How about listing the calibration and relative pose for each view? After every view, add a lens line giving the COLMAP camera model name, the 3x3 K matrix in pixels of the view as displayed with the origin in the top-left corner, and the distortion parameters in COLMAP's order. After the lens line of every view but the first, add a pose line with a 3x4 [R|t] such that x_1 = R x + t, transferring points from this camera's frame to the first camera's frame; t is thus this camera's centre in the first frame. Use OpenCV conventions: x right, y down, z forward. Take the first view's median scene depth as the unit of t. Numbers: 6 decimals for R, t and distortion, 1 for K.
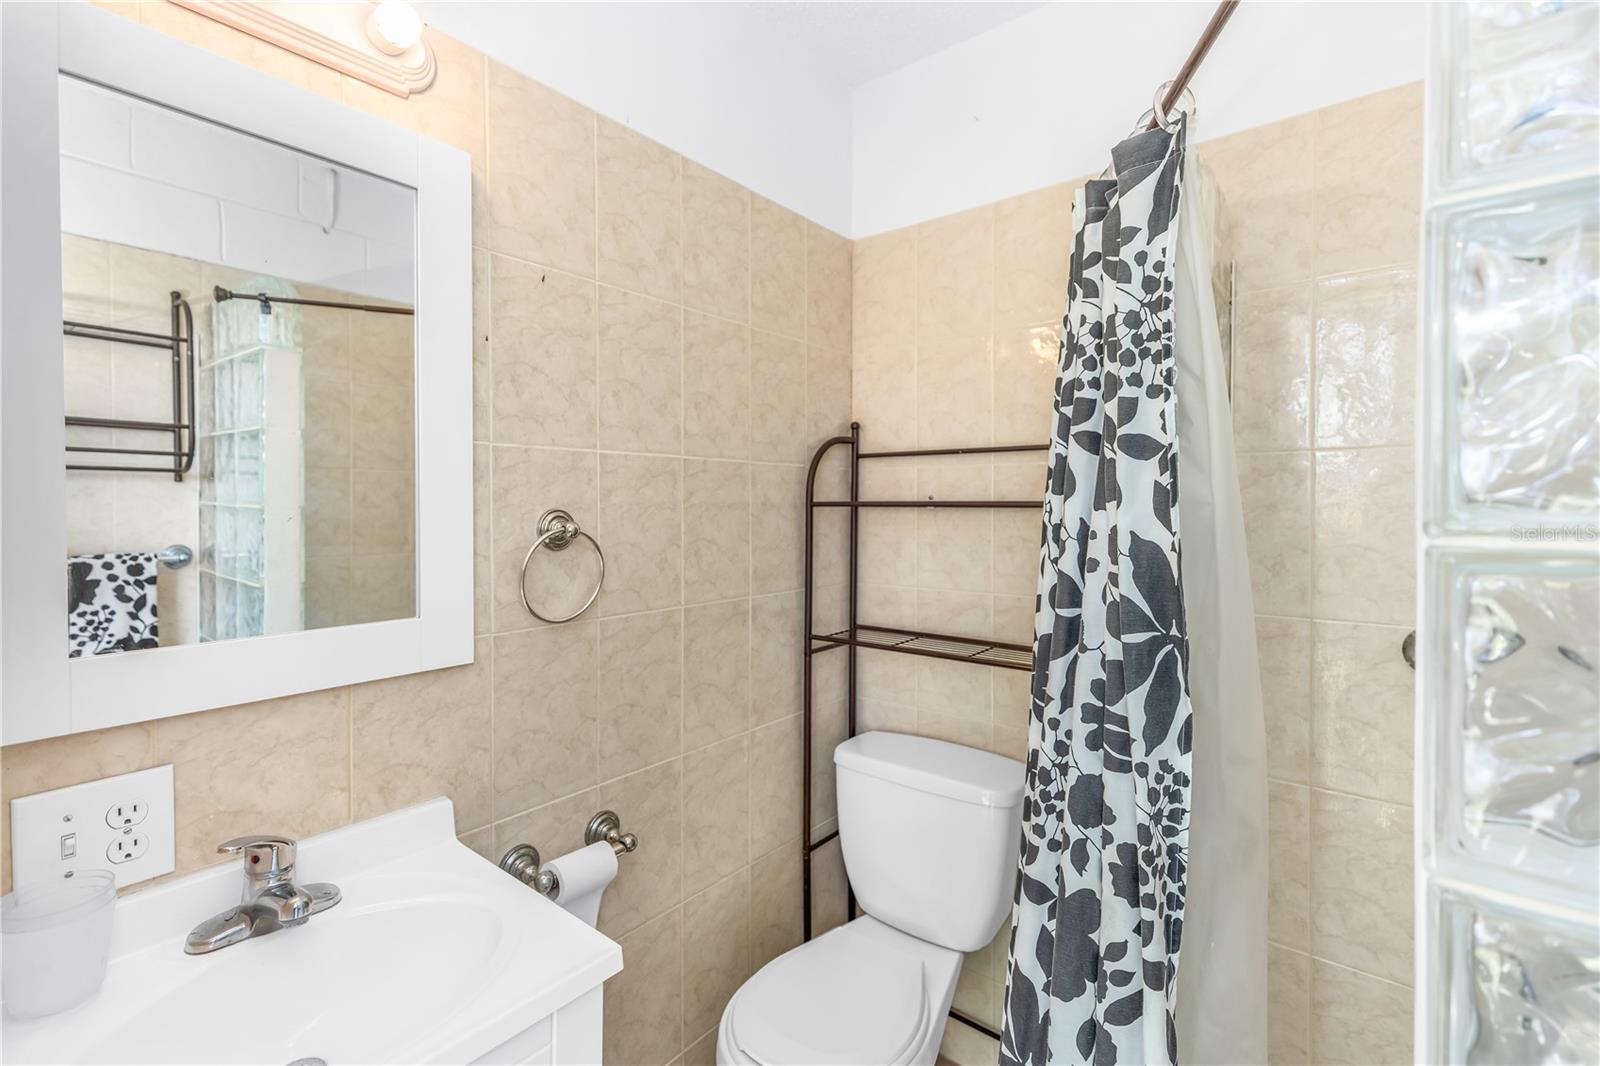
lens RADIAL K [[702.1, 0, 799.6], [0, 702.1, 513.9], [0, 0, 1]] dist [0.000470, 0.000147]
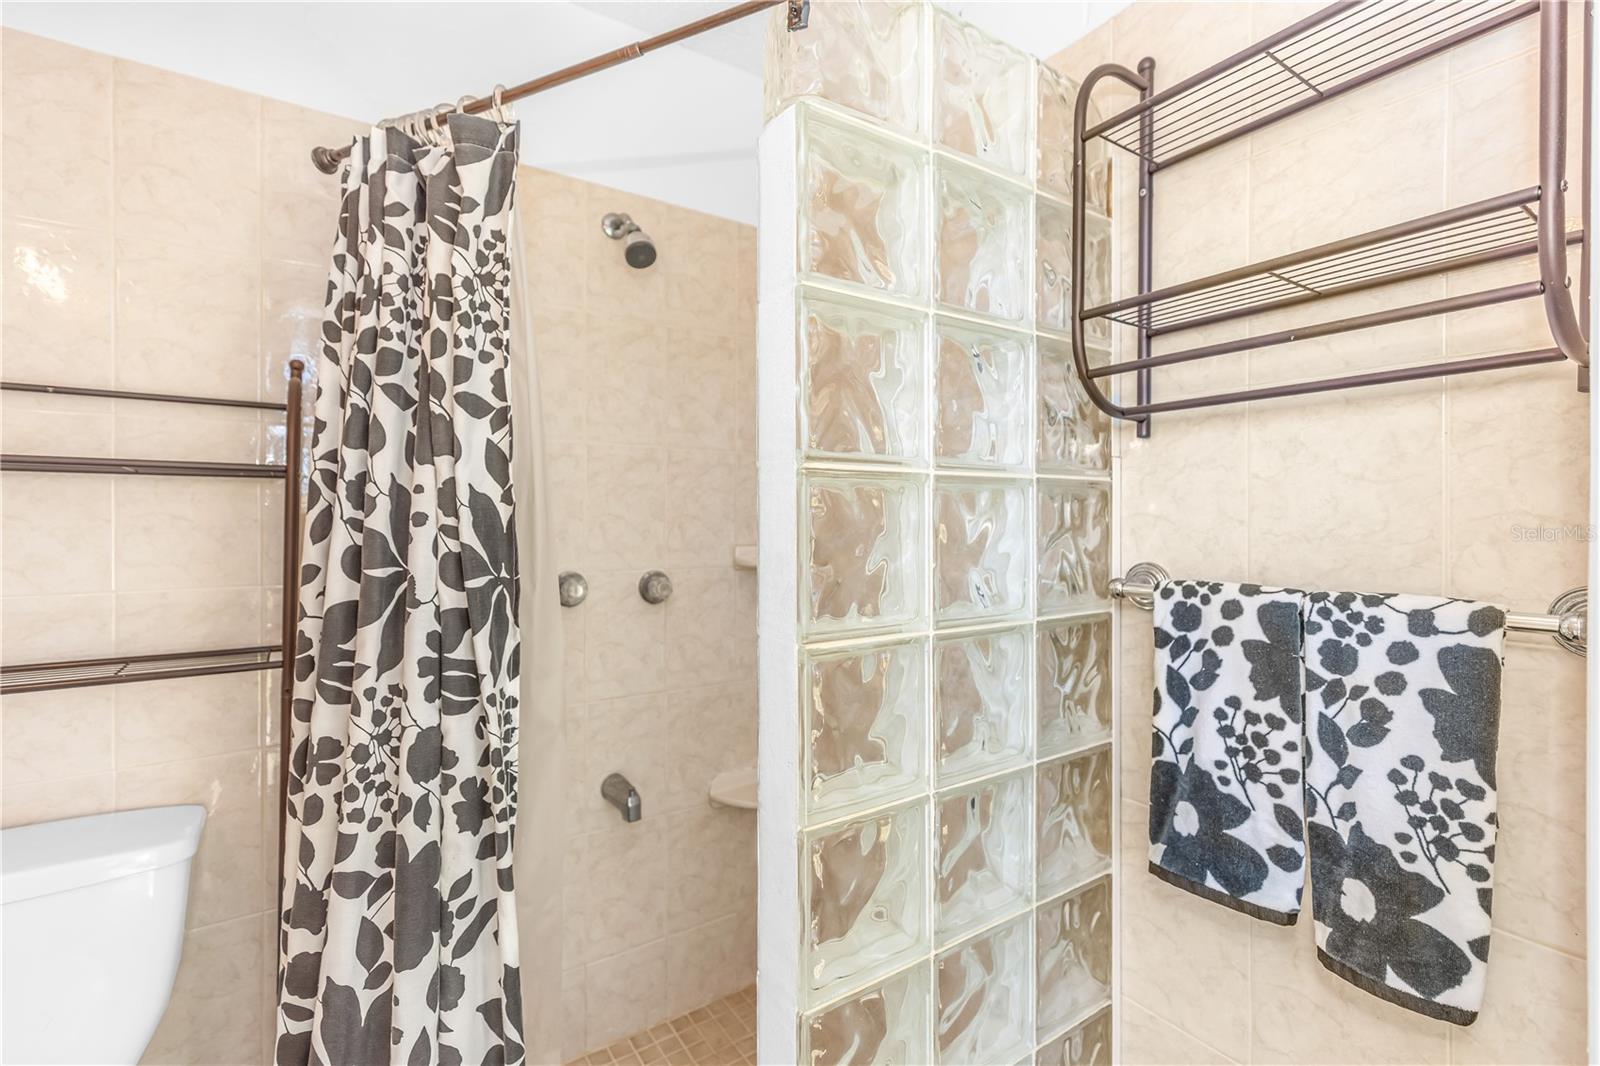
lens RADIAL K [[702.1, 0, 799.6], [0, 702.1, 513.9], [0, 0, 1]] dist [0.000470, 0.000147]
pose [[0.308393, -0.000300, 0.951259, -0.381292], [0.007597, 0.999969, -0.002148, 0.075586], [-0.951229, 0.007889, 0.308385, 0.194062]]
